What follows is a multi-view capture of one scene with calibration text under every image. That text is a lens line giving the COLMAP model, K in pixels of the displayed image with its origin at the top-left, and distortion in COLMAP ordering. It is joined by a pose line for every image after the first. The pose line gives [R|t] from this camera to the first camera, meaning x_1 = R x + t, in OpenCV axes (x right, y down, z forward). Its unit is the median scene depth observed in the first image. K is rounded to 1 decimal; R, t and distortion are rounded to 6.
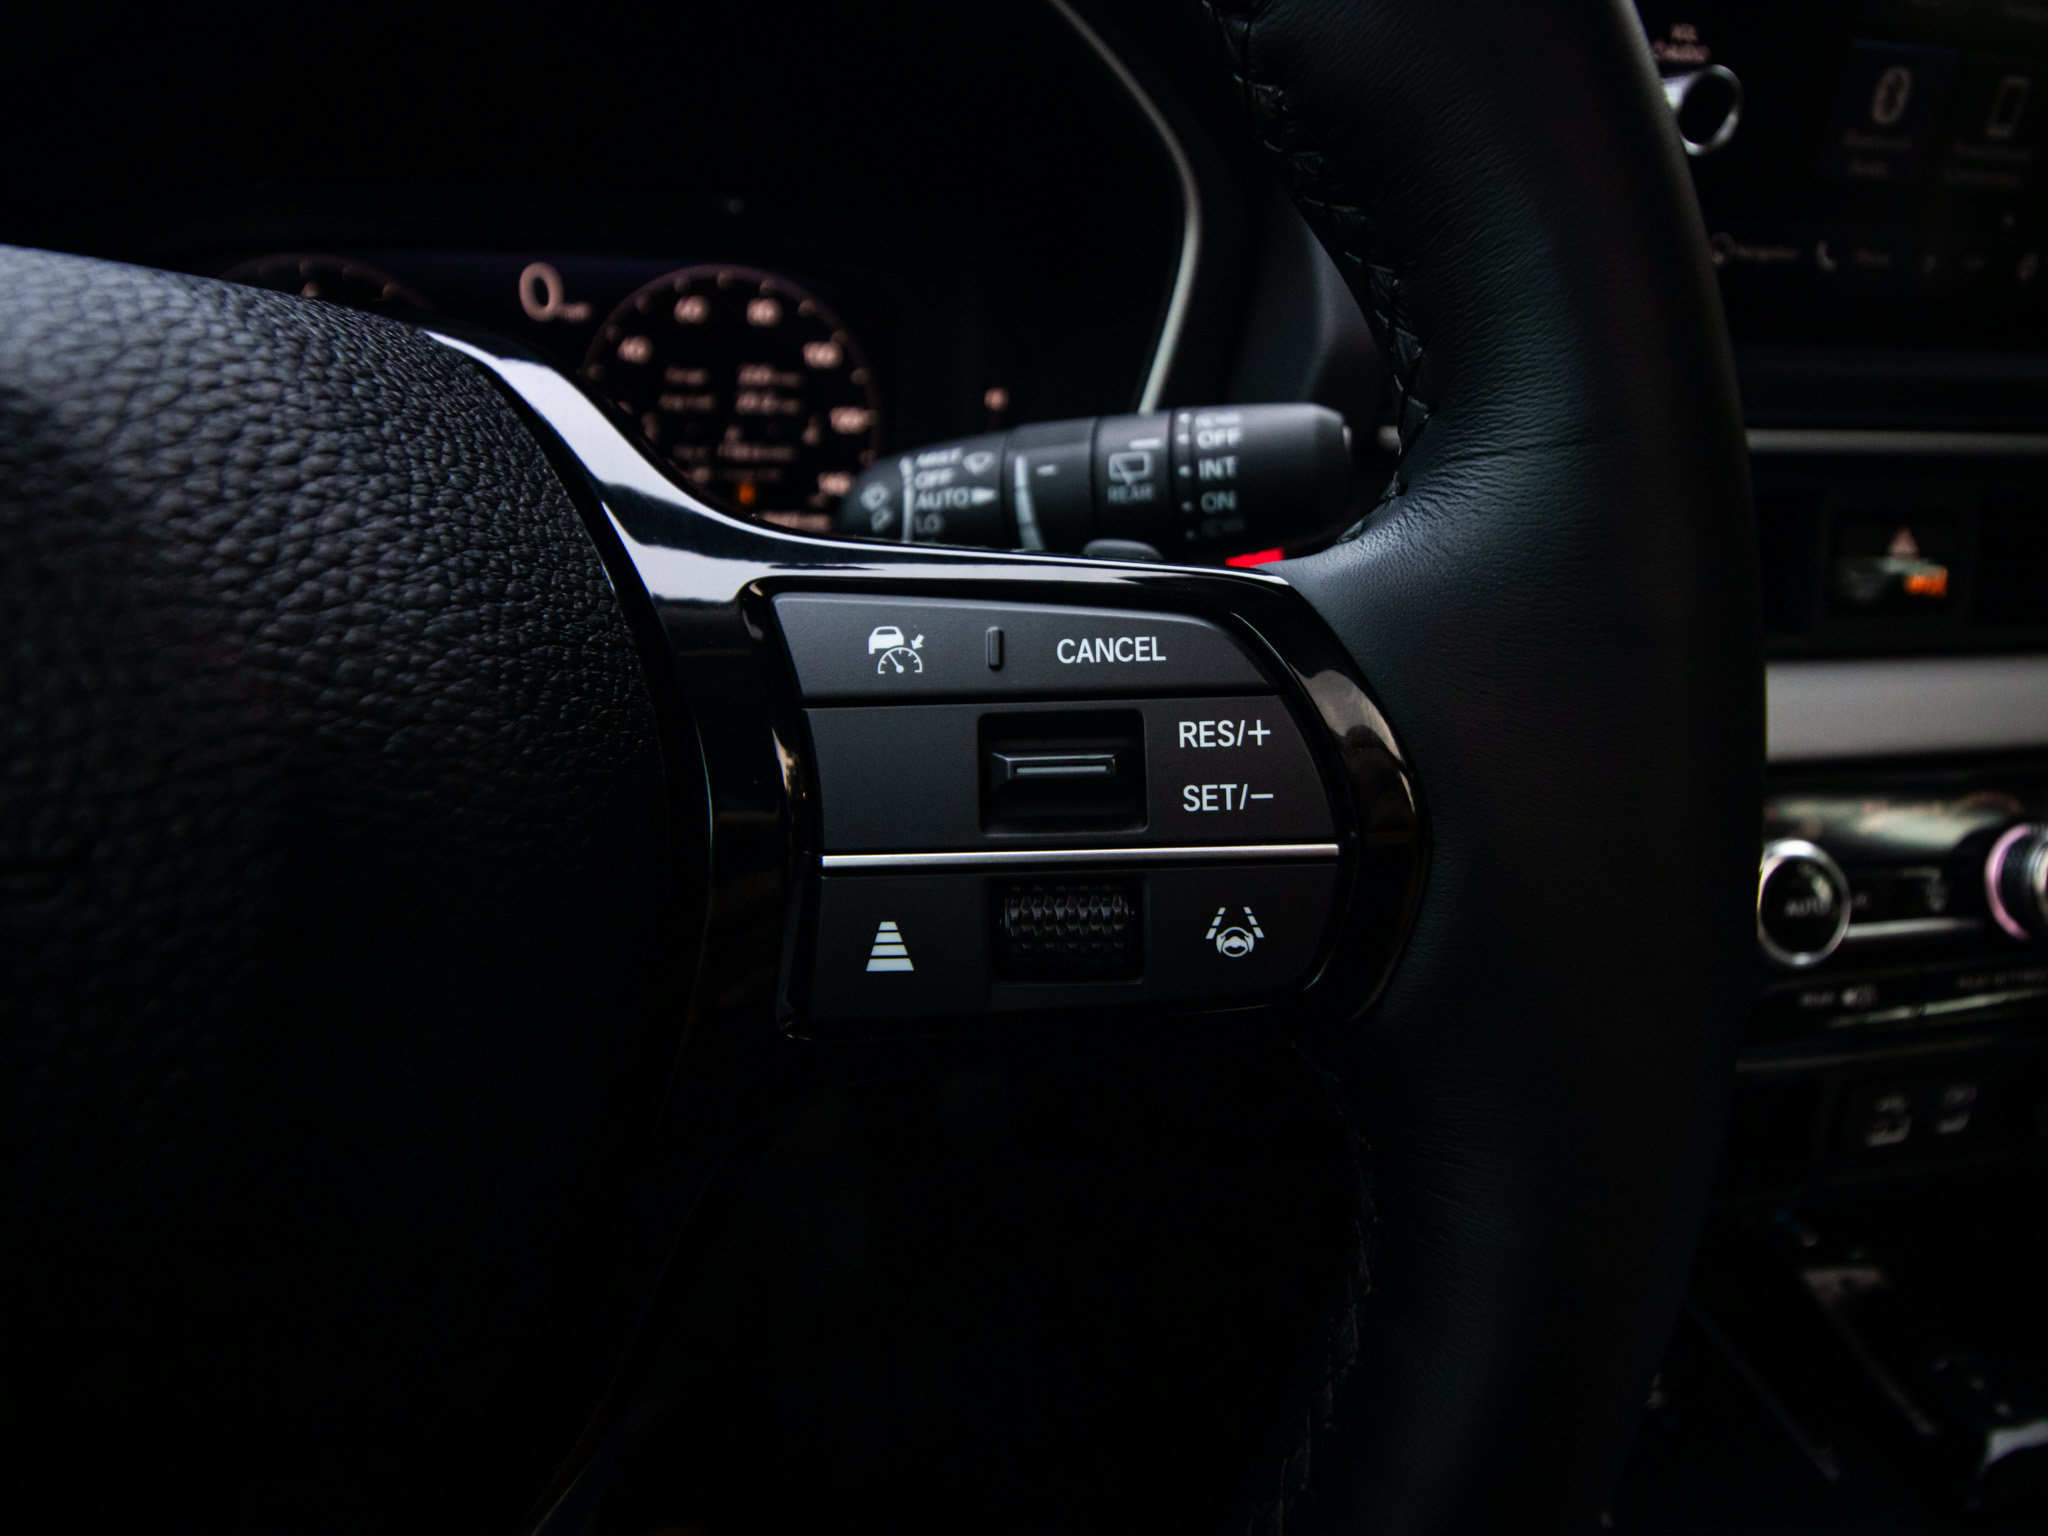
lens RADIAL K [[1054.3, 0, 1014.2], [0, 1054.3, 767.9], [0, 0, 1]] dist [-0.006576, -0.011725]
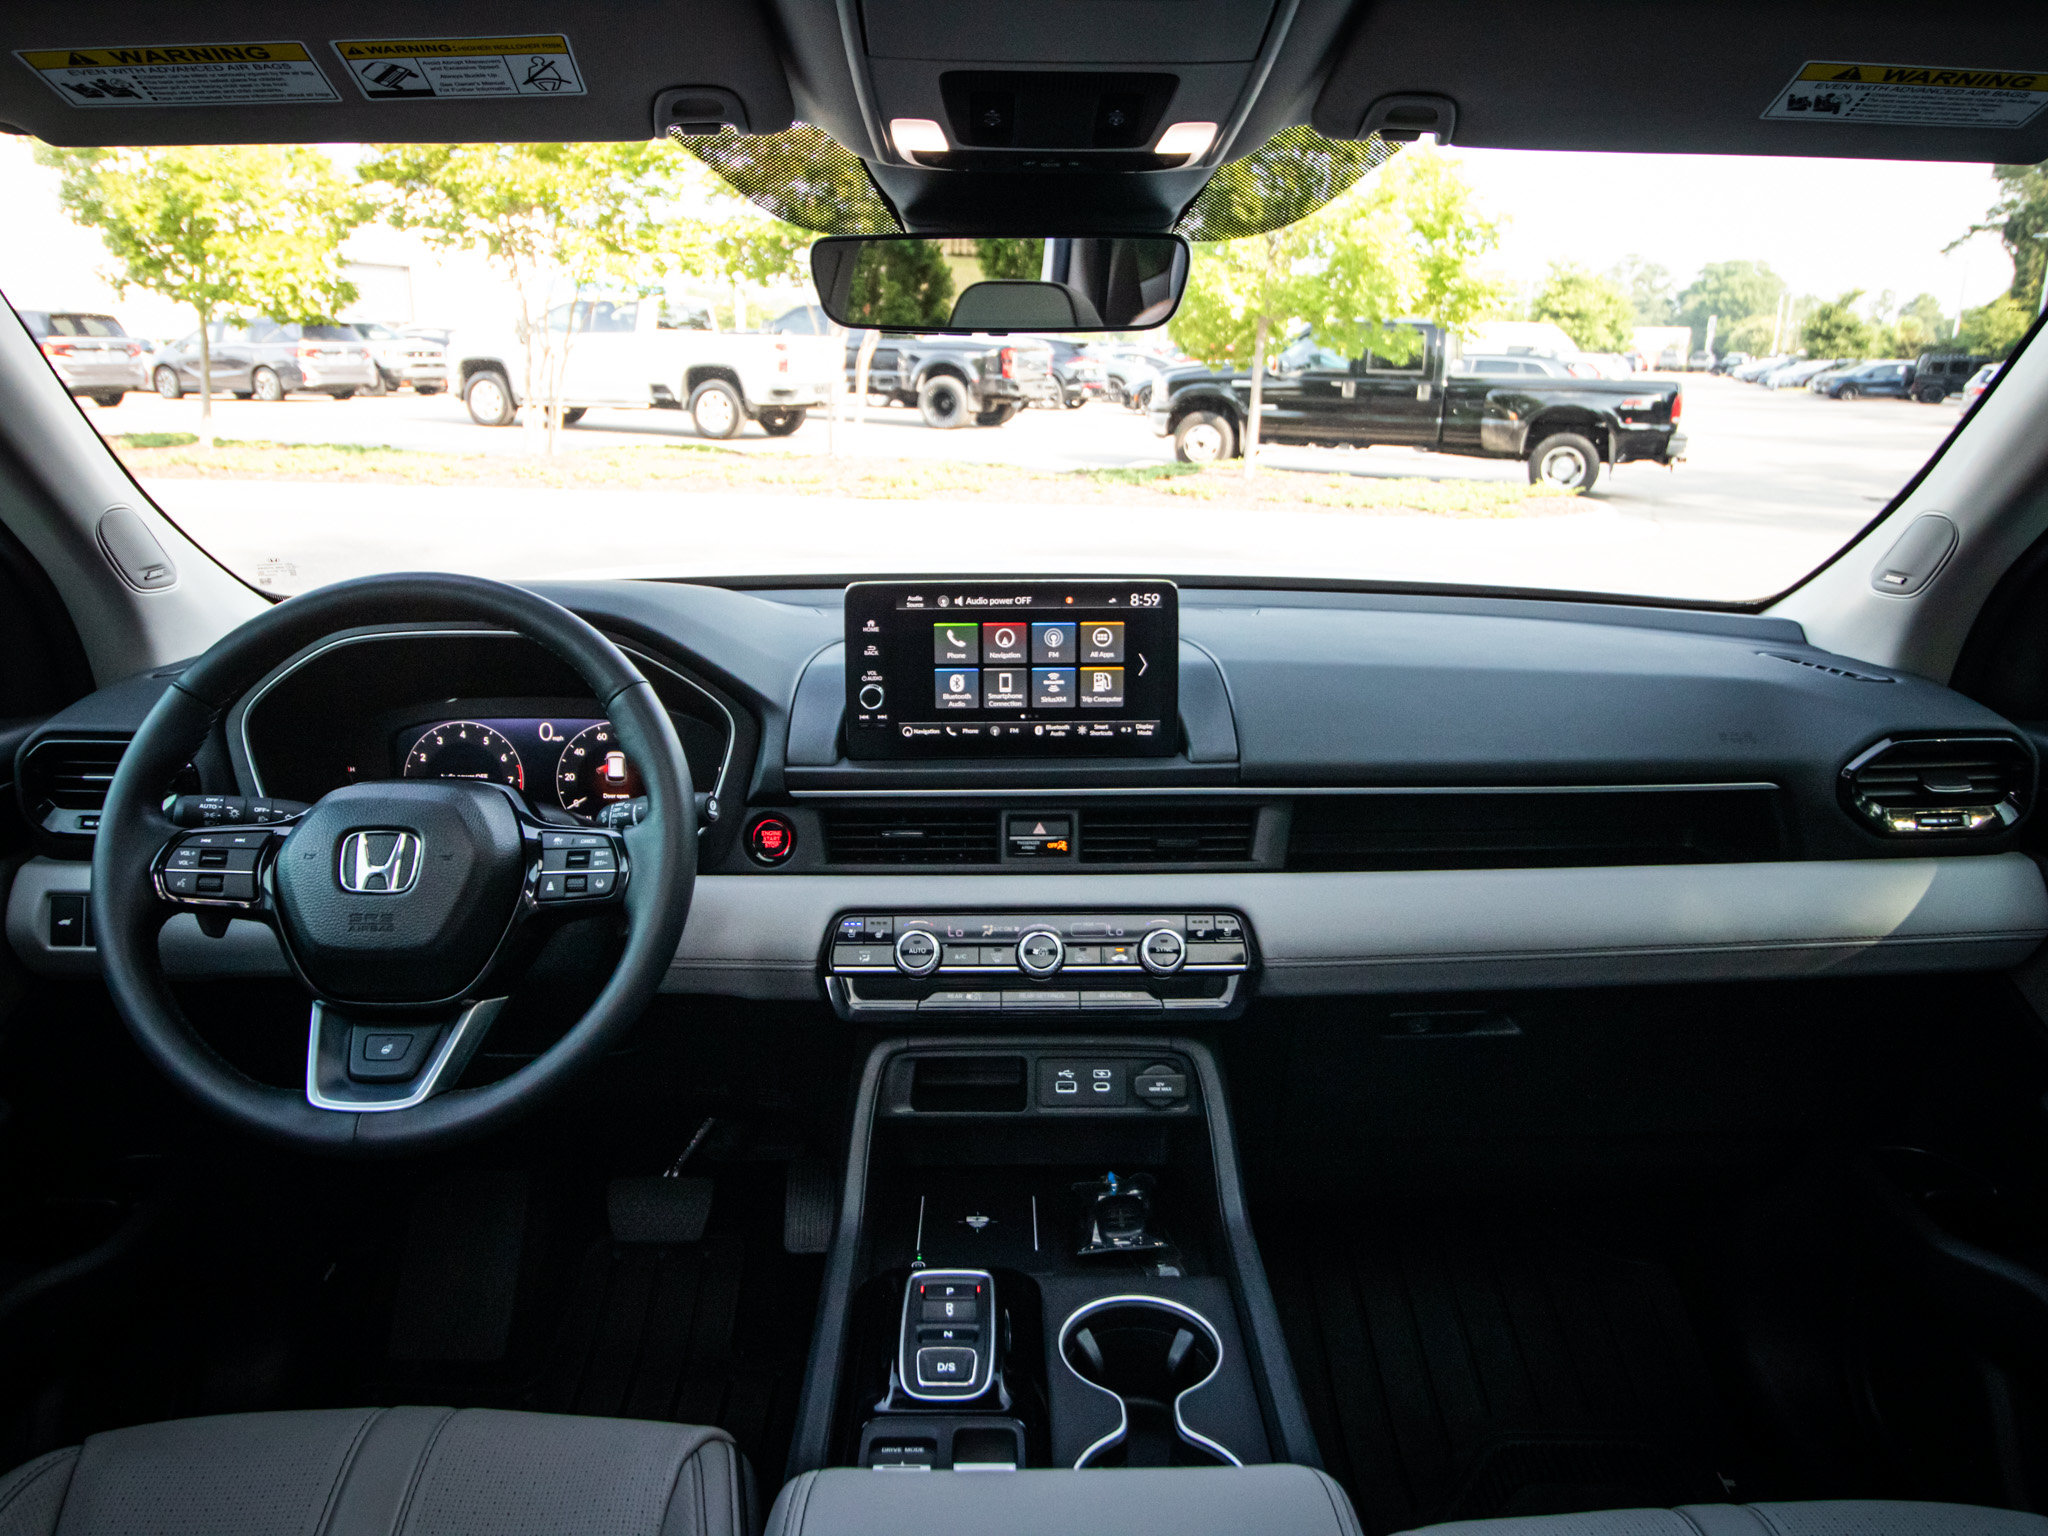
lens RADIAL K [[1434.1, 0, 1015.6], [0, 1434.1, 771.1], [0, 0, 1]] dist [0.000202, -0.007698]
pose [[0.988022, -0.000648, -0.154314, 2.173763], [-0.038722, 0.966955, -0.251989, 0.855281], [0.149378, 0.254946, 0.955347, -3.832712]]
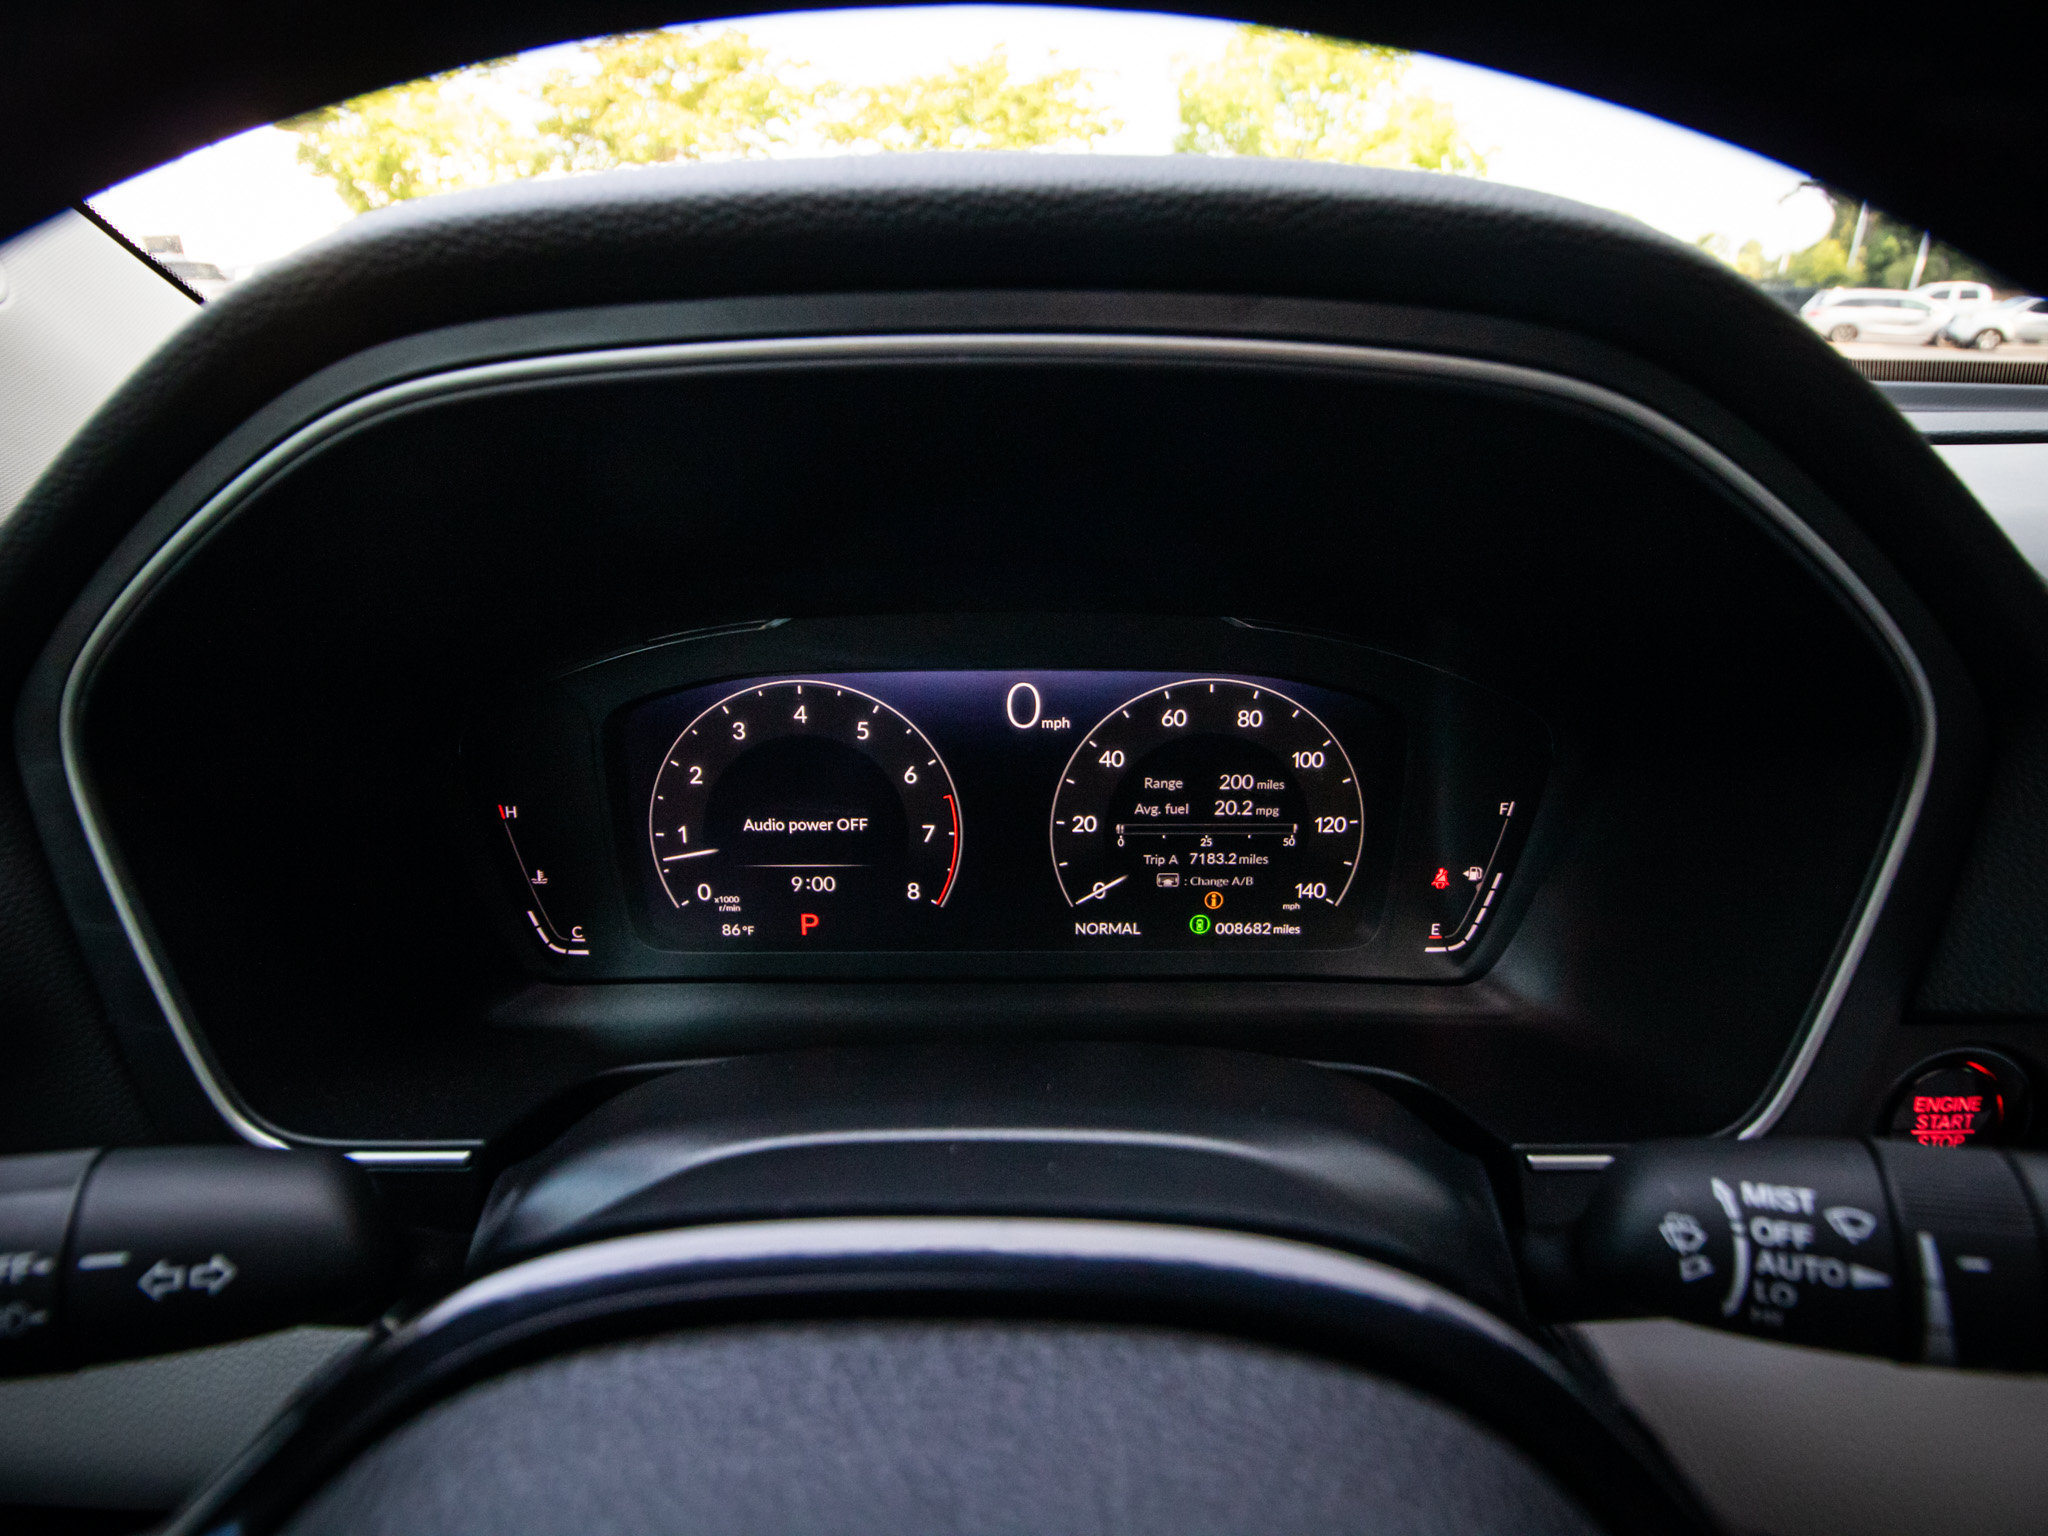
lens RADIAL K [[1054.3, 0, 1018.6], [0, 1054.3, 773.7], [0, 0, 1]] dist [-0.006576, -0.011725]
pose [[0.983444, 0.020300, -0.180069, -0.493941], [-0.040228, 0.993368, -0.107714, -0.504034], [0.176688, 0.113175, 0.977739, 0.115767]]
